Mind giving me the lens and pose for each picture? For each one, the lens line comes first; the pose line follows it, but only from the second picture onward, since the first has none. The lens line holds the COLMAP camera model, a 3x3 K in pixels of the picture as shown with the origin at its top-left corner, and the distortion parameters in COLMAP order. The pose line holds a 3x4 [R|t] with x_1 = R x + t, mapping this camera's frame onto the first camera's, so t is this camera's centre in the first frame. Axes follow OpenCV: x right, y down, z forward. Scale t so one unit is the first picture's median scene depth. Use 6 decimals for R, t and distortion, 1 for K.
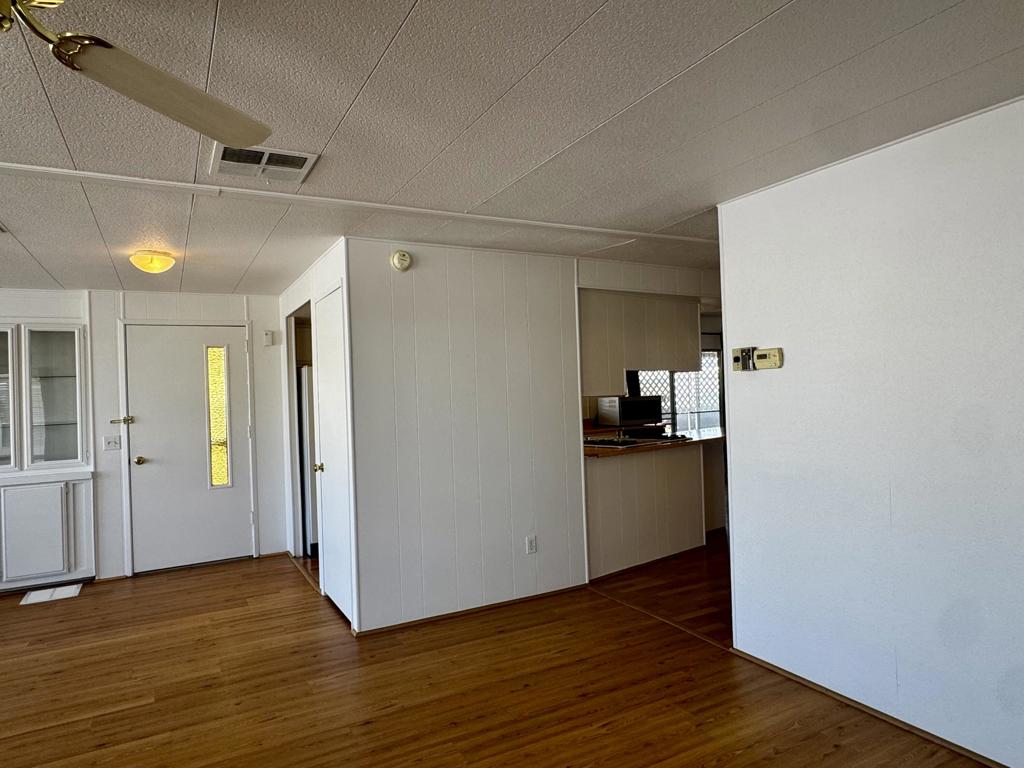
lens RADIAL K [[635.6, 0, 509.9], [0, 635.6, 384.2], [0, 0, 1]] dist [-0.007897, -0.000069]
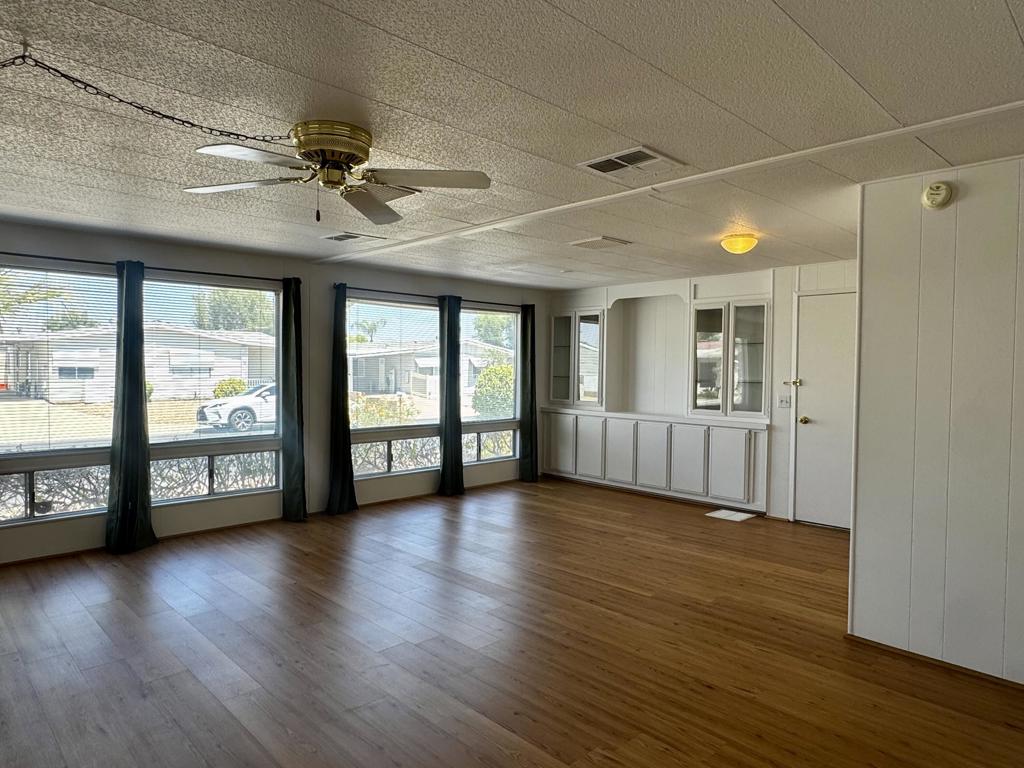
lens RADIAL K [[635.6, 0, 512.2], [0, 635.6, 382.0], [0, 0, 1]] dist [-0.007897, -0.000069]
pose [[0.265136, 0.063899, -0.962091, 0.445097], [-0.013133, 0.997948, 0.062661, -0.009973], [0.964122, -0.003978, 0.265431, 0.296052]]
